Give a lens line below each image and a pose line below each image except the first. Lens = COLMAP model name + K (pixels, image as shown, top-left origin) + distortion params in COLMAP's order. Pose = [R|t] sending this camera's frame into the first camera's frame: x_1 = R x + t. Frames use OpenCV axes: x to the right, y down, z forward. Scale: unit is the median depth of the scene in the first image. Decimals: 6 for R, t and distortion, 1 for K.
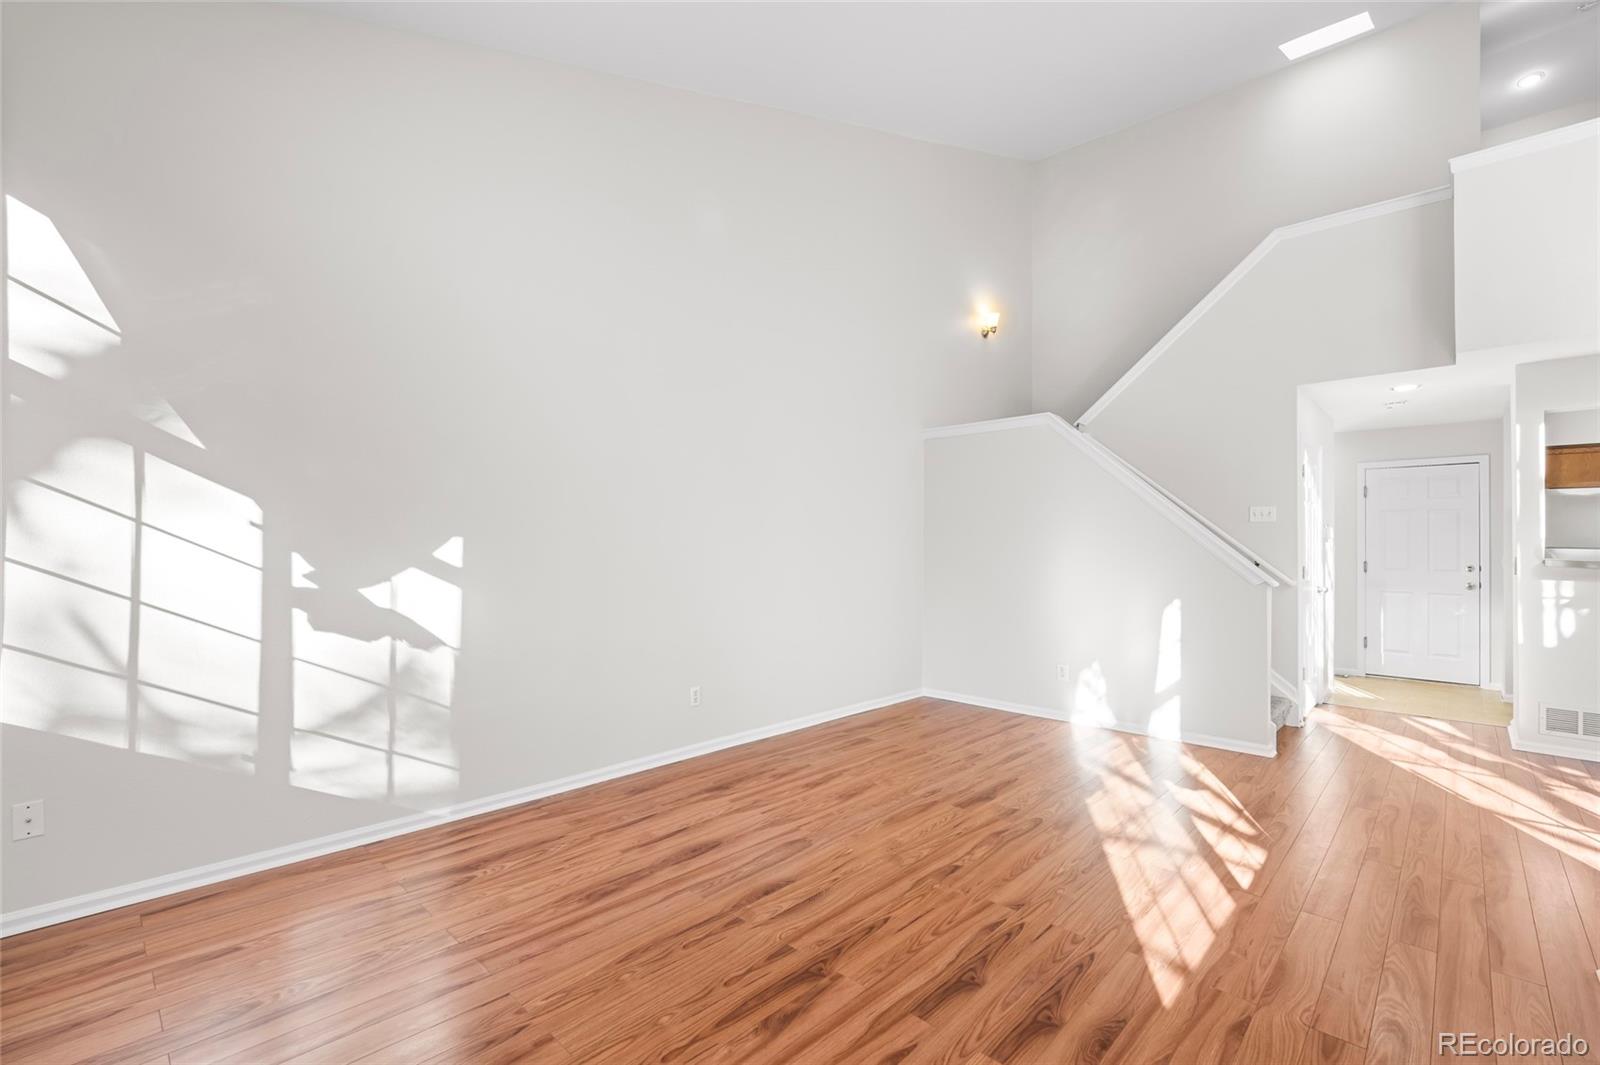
lens RADIAL K [[696.3, 0, 800.0], [0, 696.3, 532.5], [0, 0, 1]] dist [-0.001052, -0.000366]
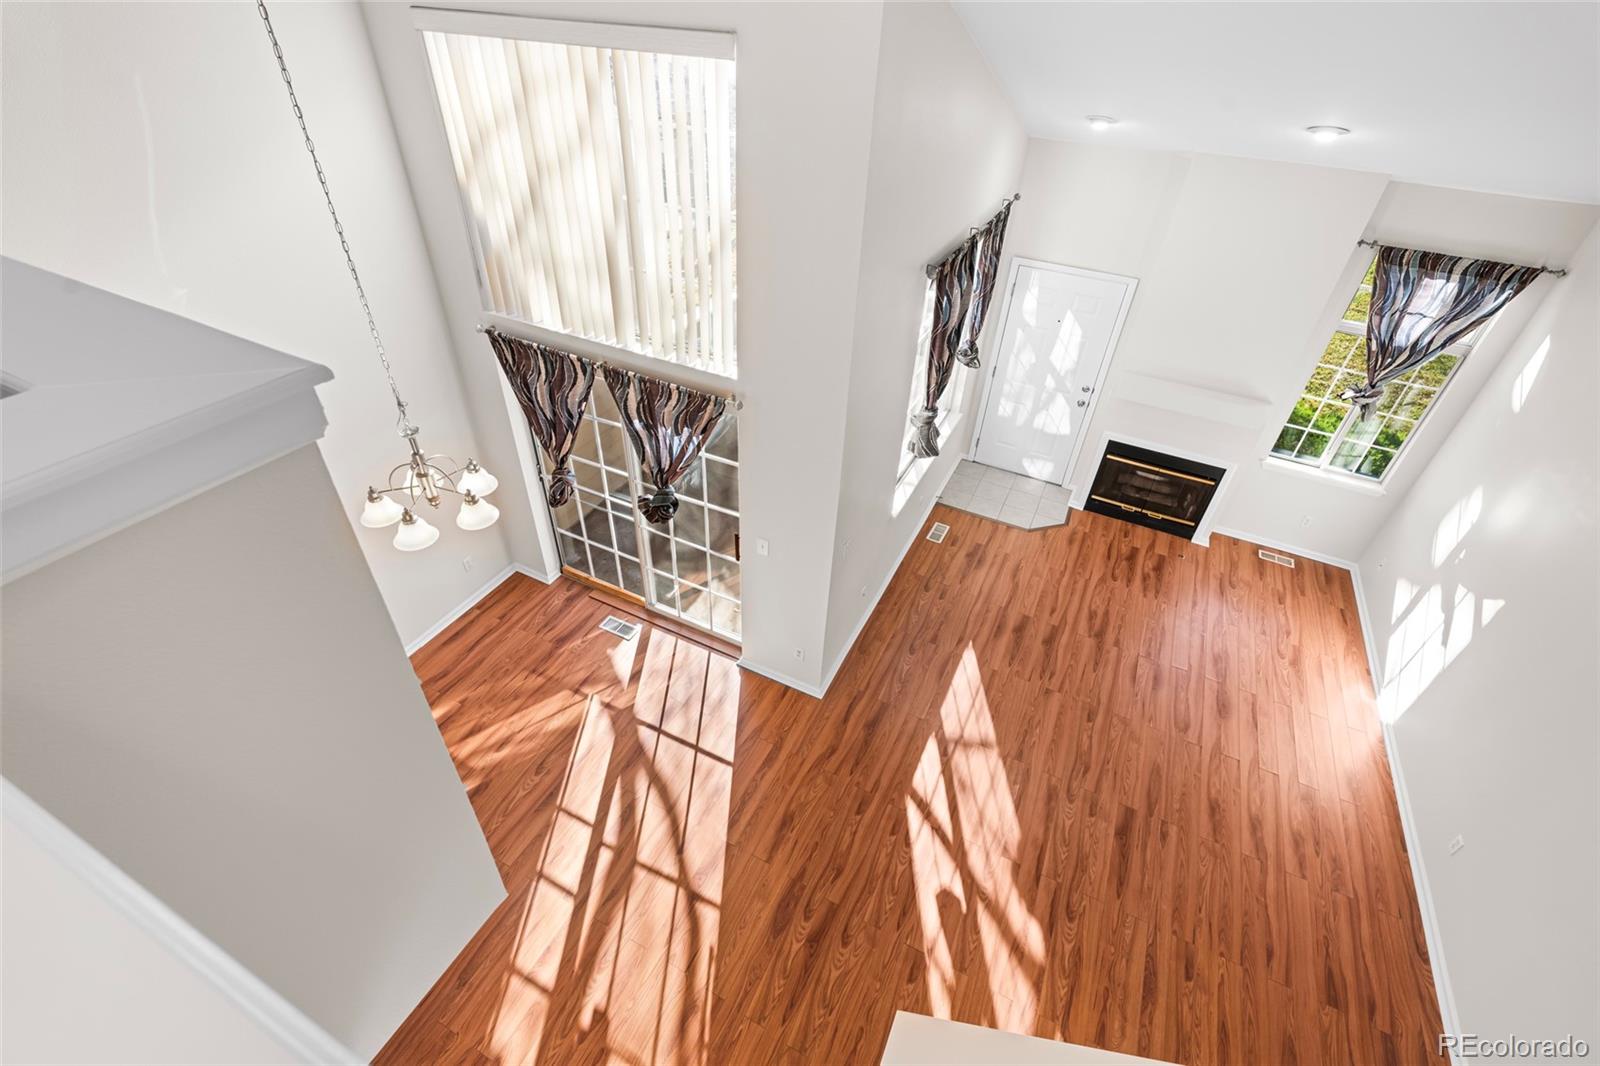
lens RADIAL K [[688.5, 0, 800.0], [0, 688.5, 533.0], [0, 0, 1]] dist [-0.001345, -0.000286]
pose [[-0.954107, 0.144258, -0.262431, 1.284243], [-0.045489, 0.796343, 0.603132, -0.903054], [0.295991, 0.587390, -0.753234, 1.769351]]
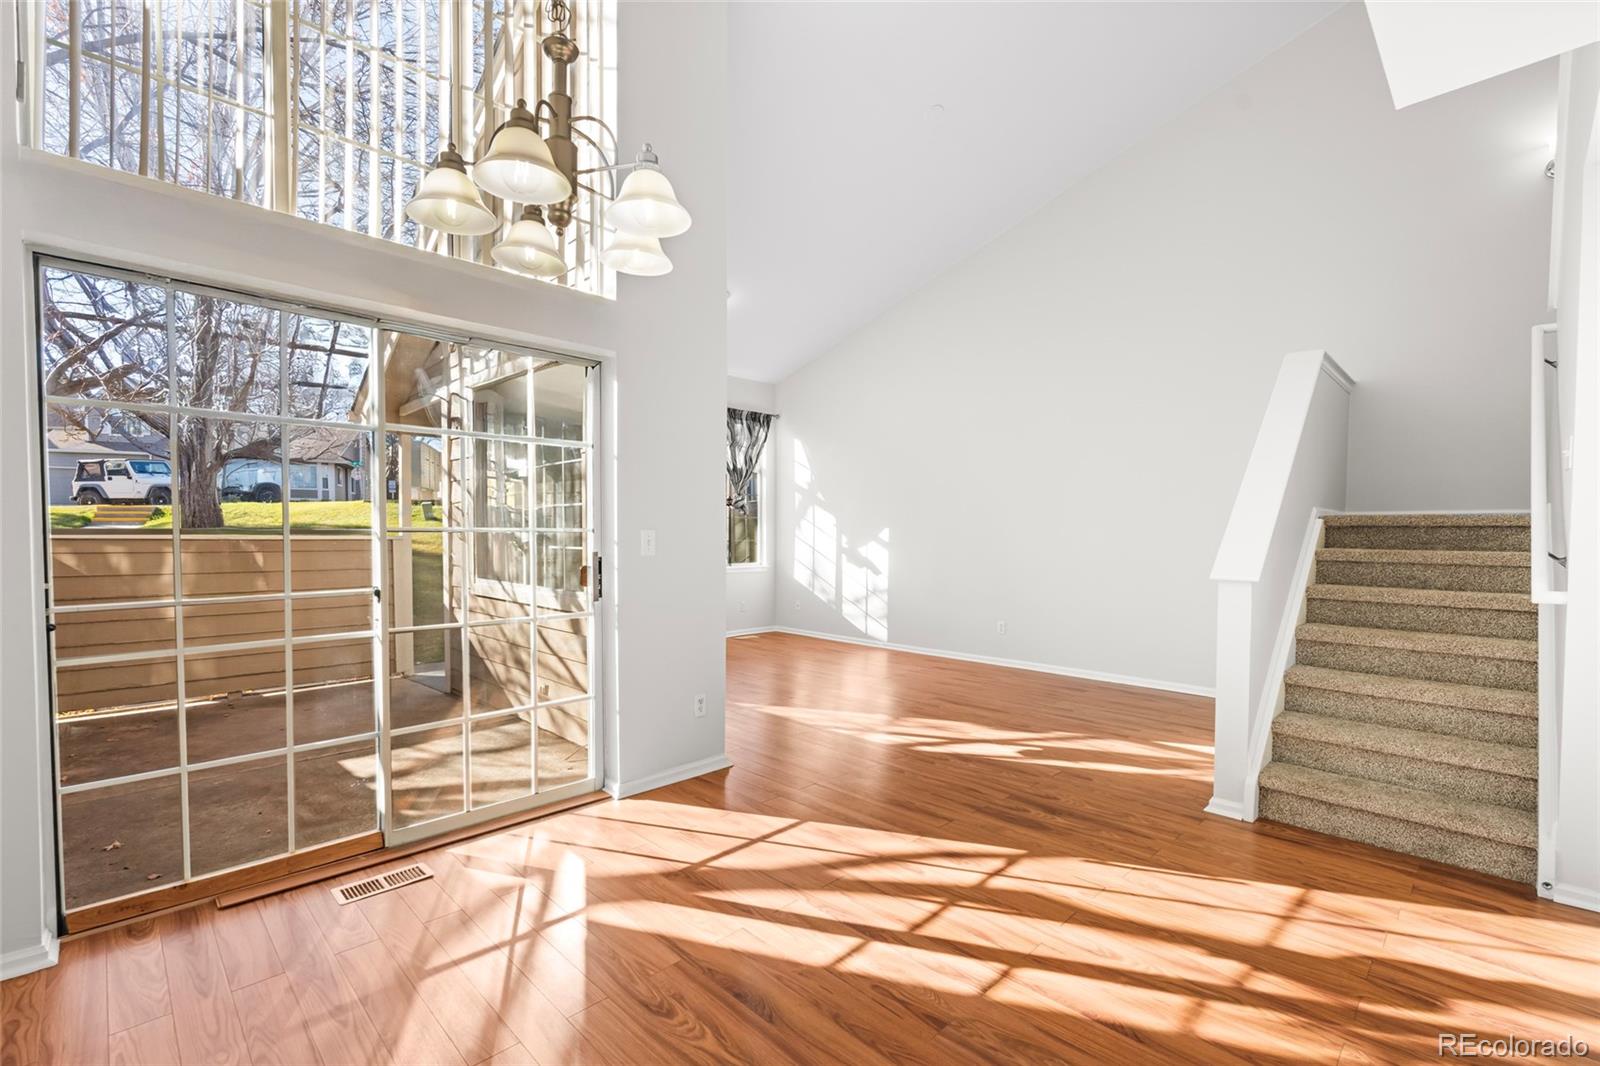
lens RADIAL K [[696.3, 0, 800.0], [0, 696.3, 533.0], [0, 0, 1]] dist [-0.001052, -0.000366]
pose [[-0.024606, -0.009257, -0.999654, 2.110902], [0.017442, 0.999801, -0.009688, 0.046817], [0.999545, -0.017674, -0.024440, 0.888742]]
